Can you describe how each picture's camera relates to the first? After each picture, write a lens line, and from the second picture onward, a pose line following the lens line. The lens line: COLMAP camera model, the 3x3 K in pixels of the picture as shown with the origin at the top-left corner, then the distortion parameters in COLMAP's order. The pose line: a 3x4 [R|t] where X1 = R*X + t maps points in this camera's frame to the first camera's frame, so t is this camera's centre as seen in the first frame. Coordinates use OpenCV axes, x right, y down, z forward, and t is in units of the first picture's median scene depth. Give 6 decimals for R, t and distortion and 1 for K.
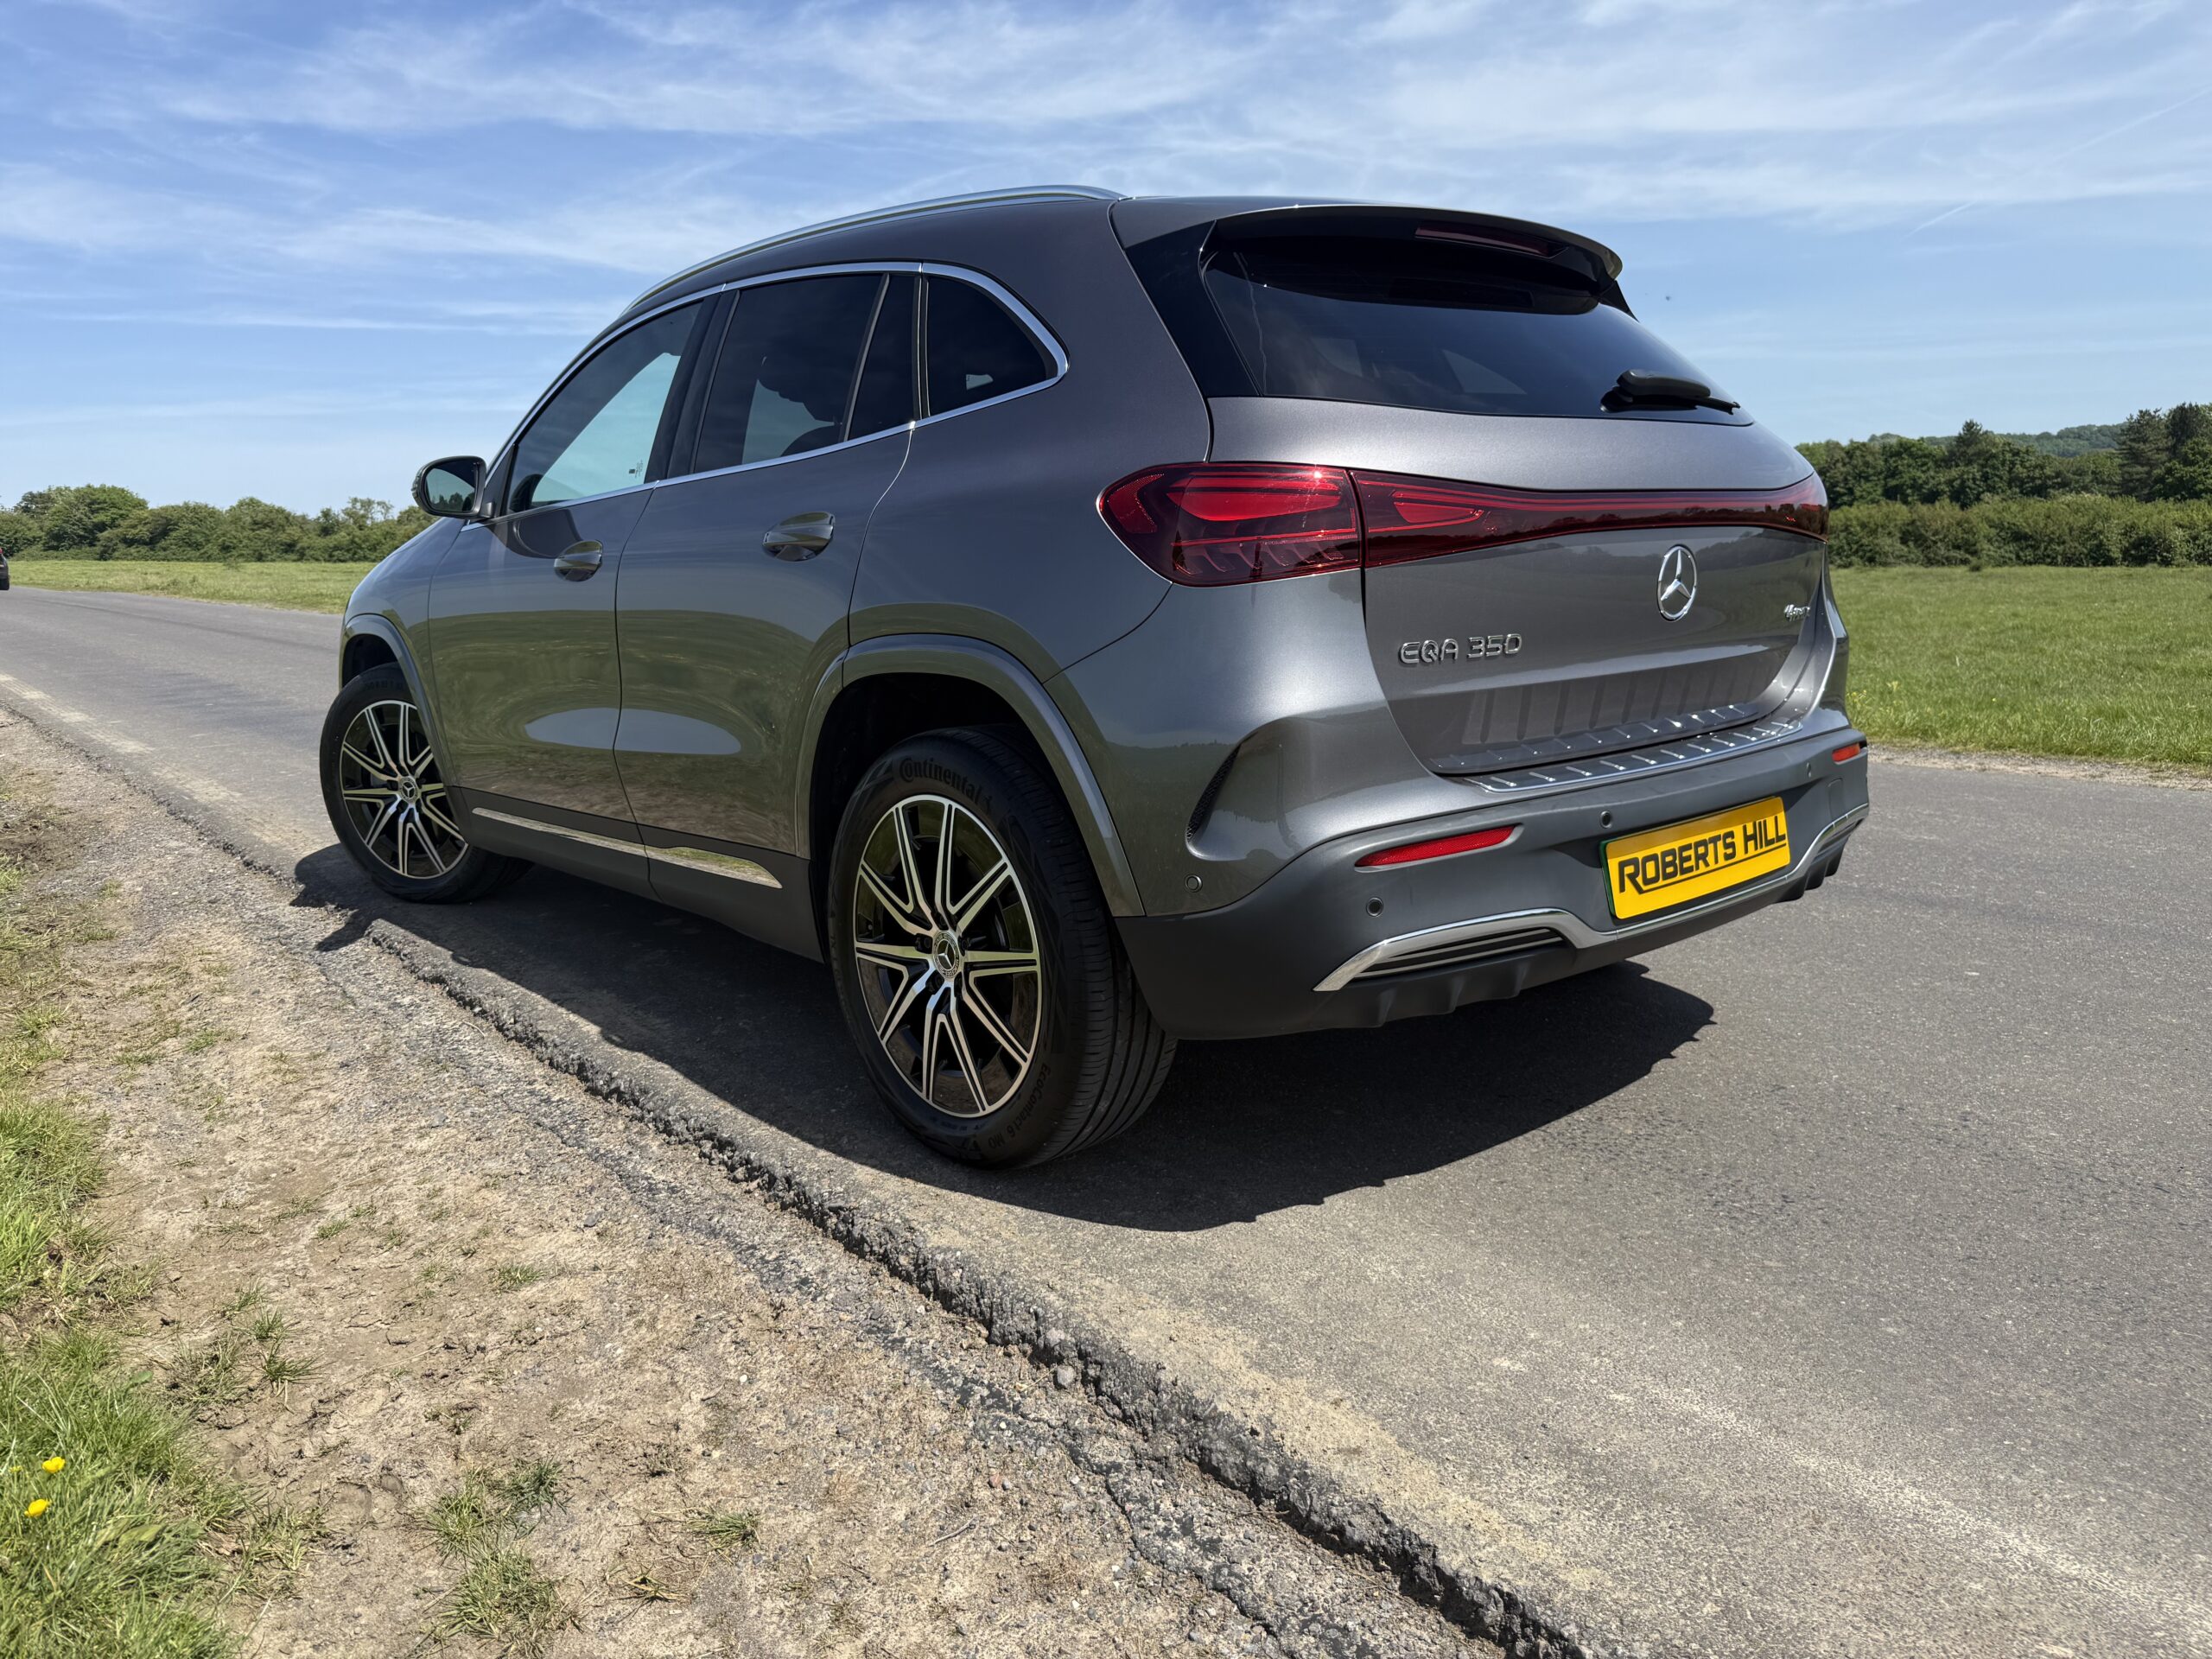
lens RADIAL K [[1610.3, 0, 1090.7], [0, 1610.3, 765.6], [0, 0, 1]] dist [0.005373, -0.014892]
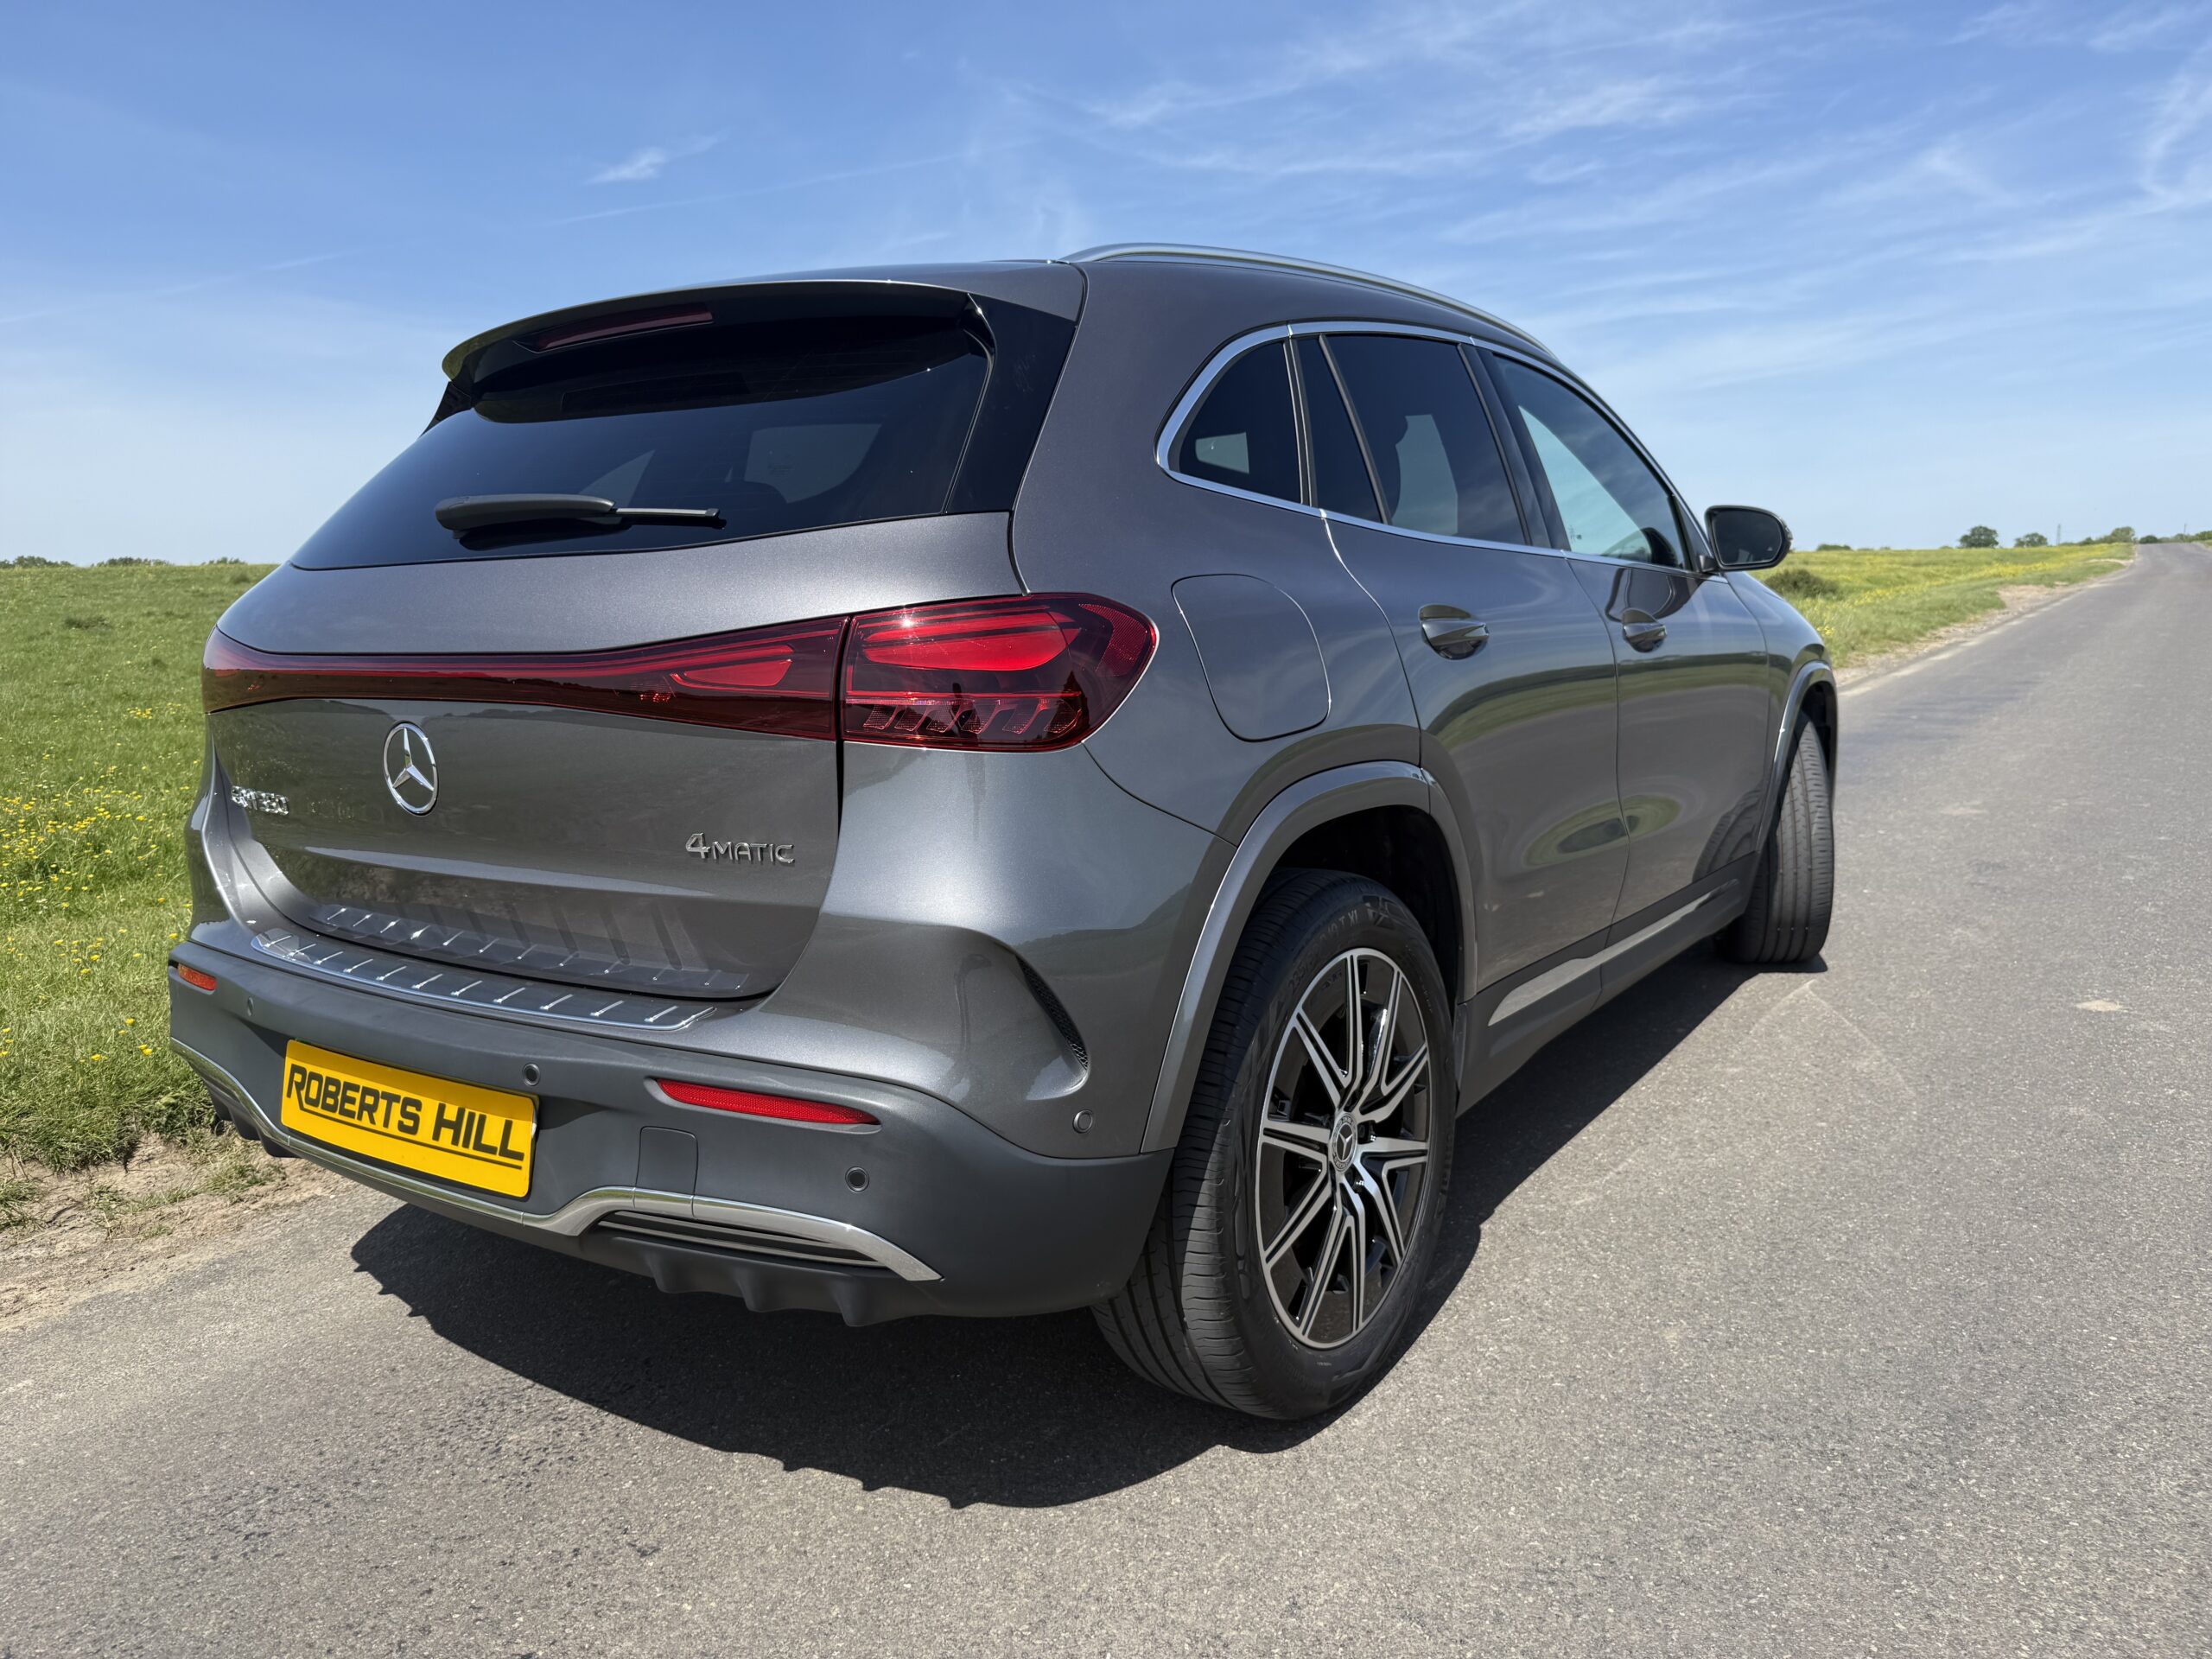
lens RADIAL K [[1610.3, 0, 1125.5], [0, 1610.3, 821.9], [0, 0, 1]] dist [0.005373, -0.014892]
pose [[0.259892, 0.162921, -0.951795, 1.216645], [-0.116977, 0.983717, 0.136444, -0.238057], [0.958526, 0.075877, 0.274718, 1.124386]]
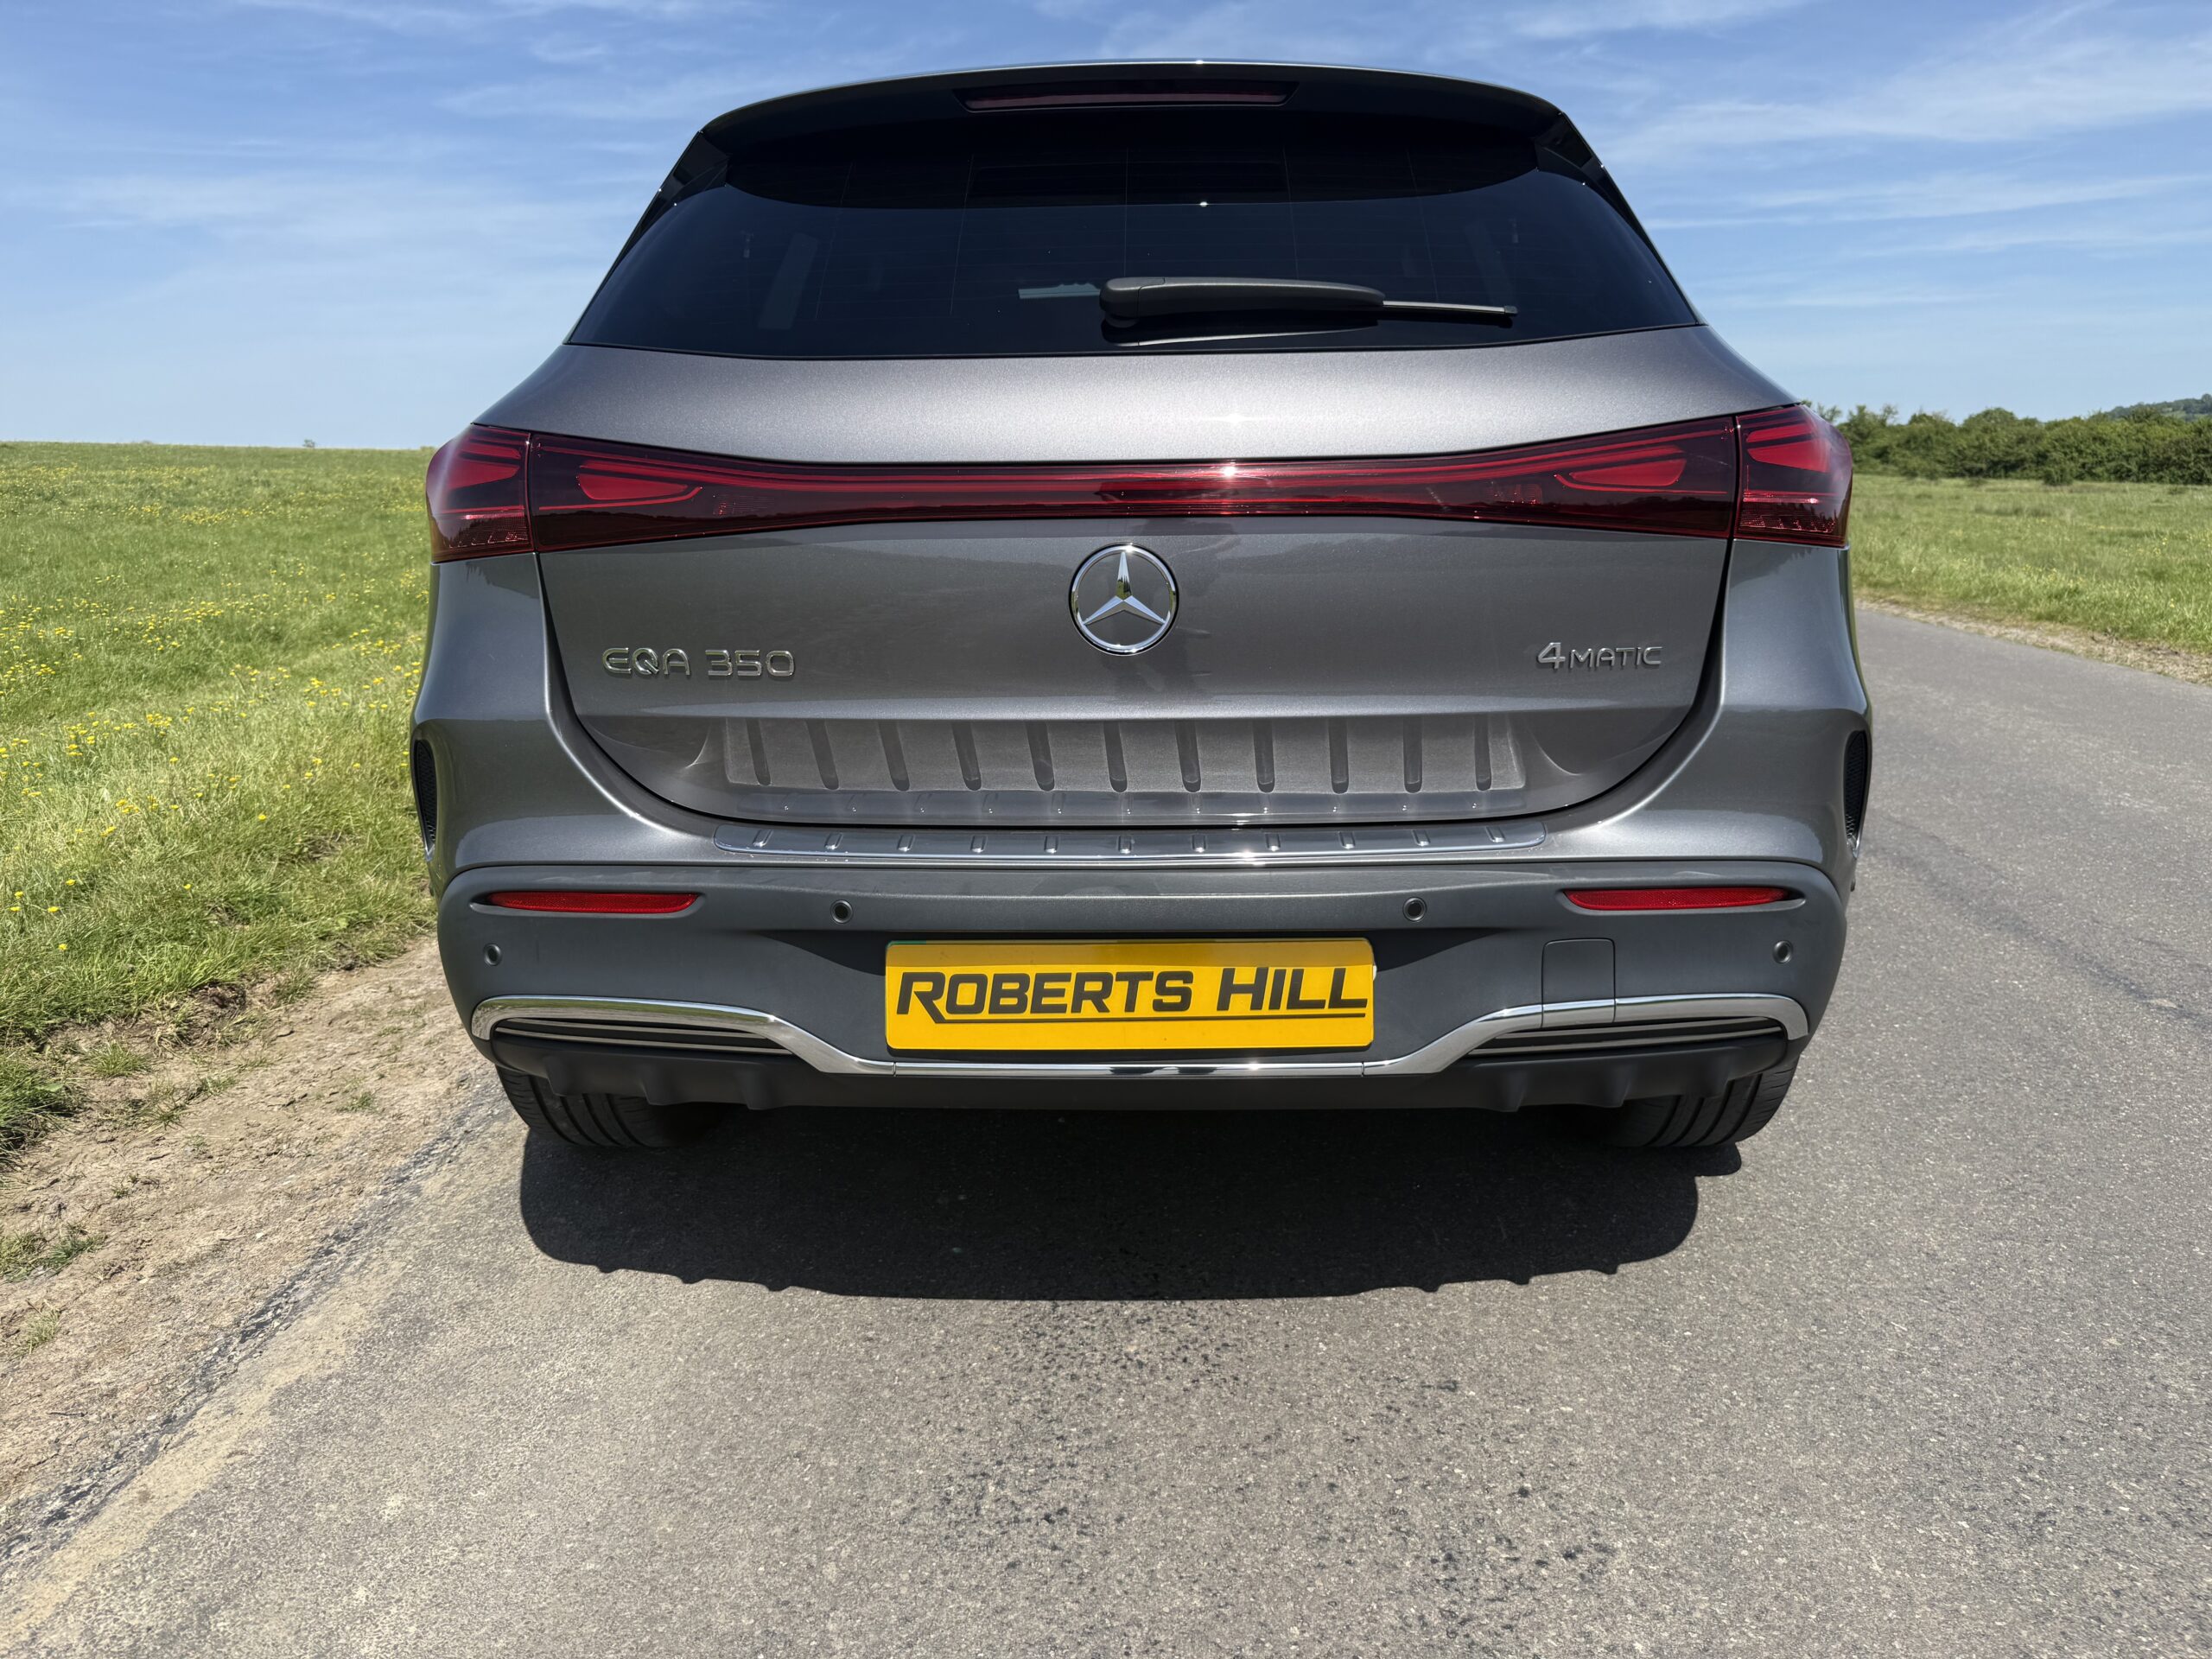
lens RADIAL K [[1610.3, 0, 1126.2], [0, 1610.3, 793.9], [0, 0, 1]] dist [0.005373, -0.014892]
pose [[0.741667, 0.153554, -0.652955, 0.823325], [-0.102763, 0.987964, 0.115612, -0.110011], [0.662849, -0.018646, 0.748521, 0.490802]]
